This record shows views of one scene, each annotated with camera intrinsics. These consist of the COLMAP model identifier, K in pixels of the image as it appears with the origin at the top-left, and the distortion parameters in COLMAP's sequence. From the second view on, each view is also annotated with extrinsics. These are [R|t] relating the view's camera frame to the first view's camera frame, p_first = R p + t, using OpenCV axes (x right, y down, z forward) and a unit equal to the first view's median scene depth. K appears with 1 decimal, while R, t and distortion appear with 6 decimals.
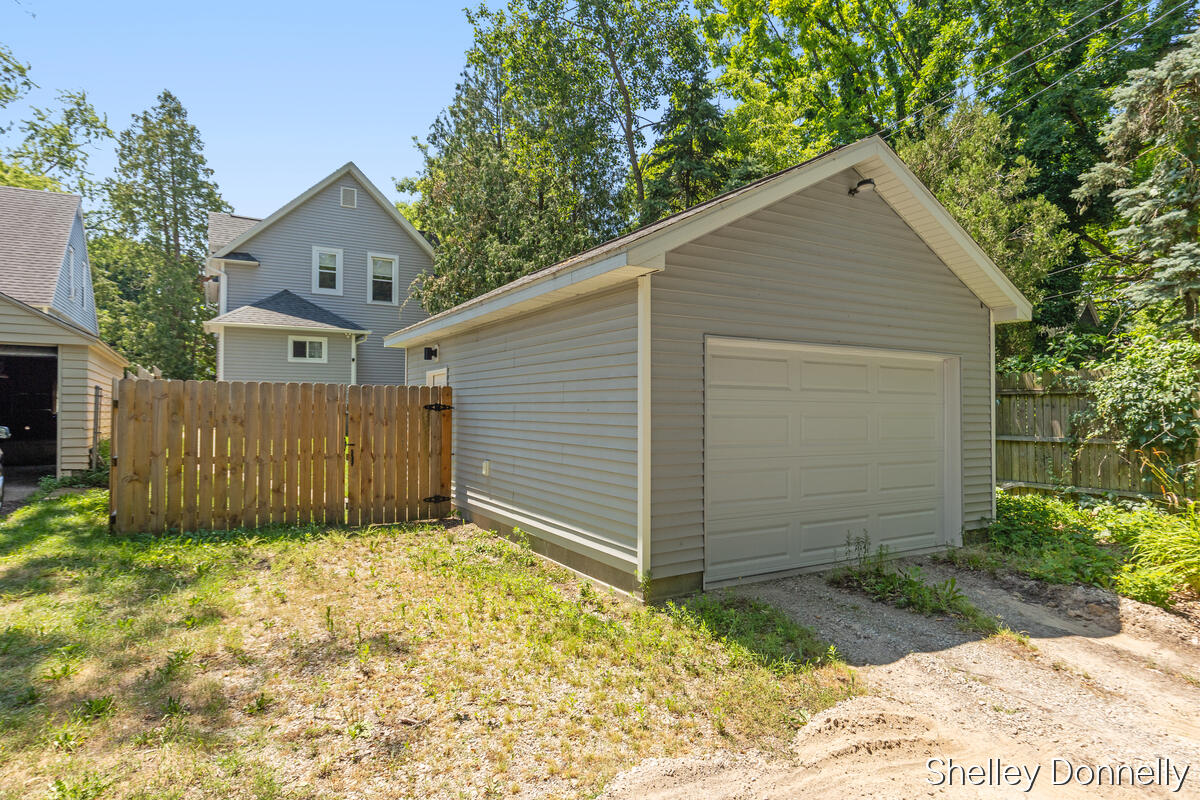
lens RADIAL K [[677.2, 0, 599.9], [0, 677.2, 395.0], [0, 0, 1]] dist [0.000138, 0.000962]
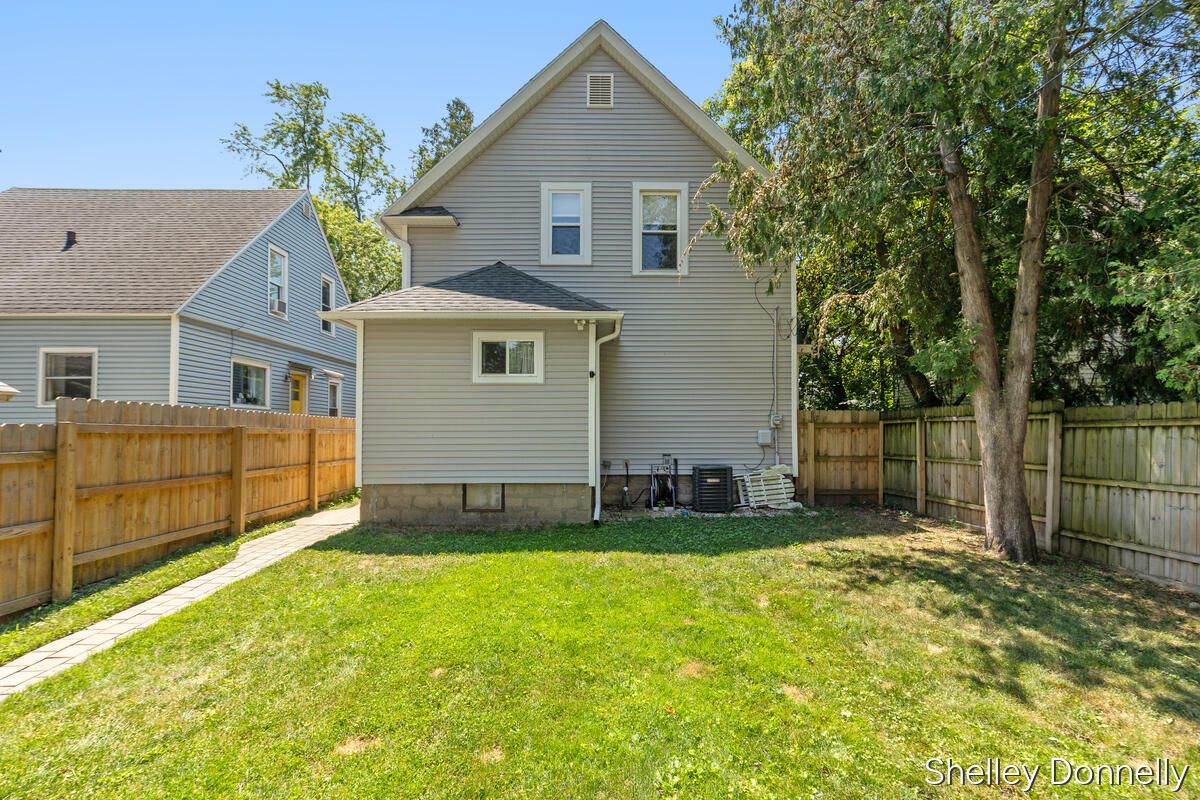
lens RADIAL K [[539.5, 0, 606.4], [0, 539.5, 416.5], [0, 0, 1]] dist [0.013560, -0.000476]
pose [[0.874100, -0.014158, -0.485540, -0.153593], [0.011786, 0.999899, -0.007940, -0.016895], [0.485604, 0.001218, 0.874178, 0.618515]]
